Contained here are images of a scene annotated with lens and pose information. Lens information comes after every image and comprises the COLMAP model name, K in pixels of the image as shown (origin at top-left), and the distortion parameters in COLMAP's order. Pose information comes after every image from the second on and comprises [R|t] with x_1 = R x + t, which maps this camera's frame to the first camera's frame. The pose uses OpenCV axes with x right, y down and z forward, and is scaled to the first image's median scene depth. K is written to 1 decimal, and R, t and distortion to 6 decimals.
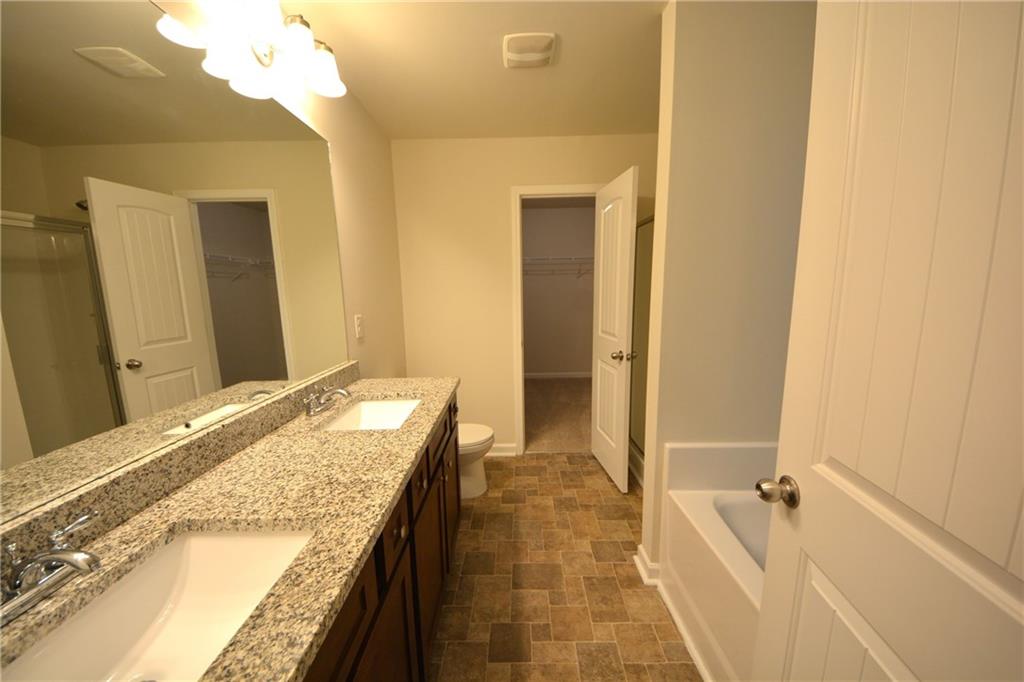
lens RADIAL K [[365.7, 0, 510.7], [0, 365.7, 342.1], [0, 0, 1]] dist [0.019549, -0.014389]
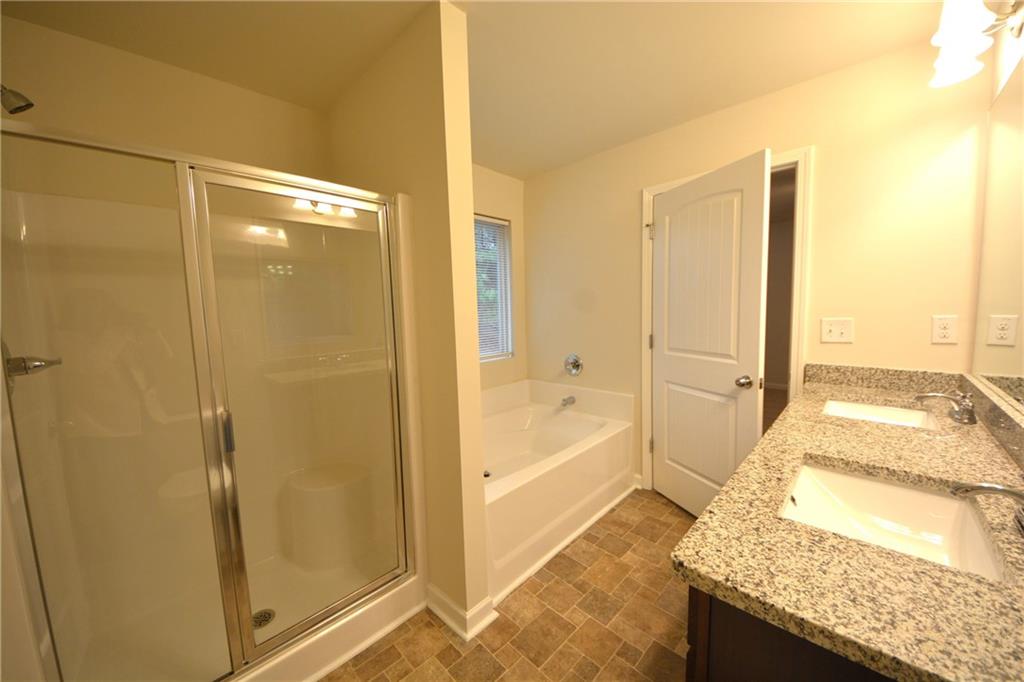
lens RADIAL K [[365.7, 0, 510.7], [0, 365.7, 342.1], [0, 0, 1]] dist [0.019549, -0.014389]
pose [[-0.713606, -0.029256, 0.699936, -0.364159], [0.142842, 0.972061, 0.186262, -0.239923], [-0.685830, 0.232898, -0.689489, 1.778971]]
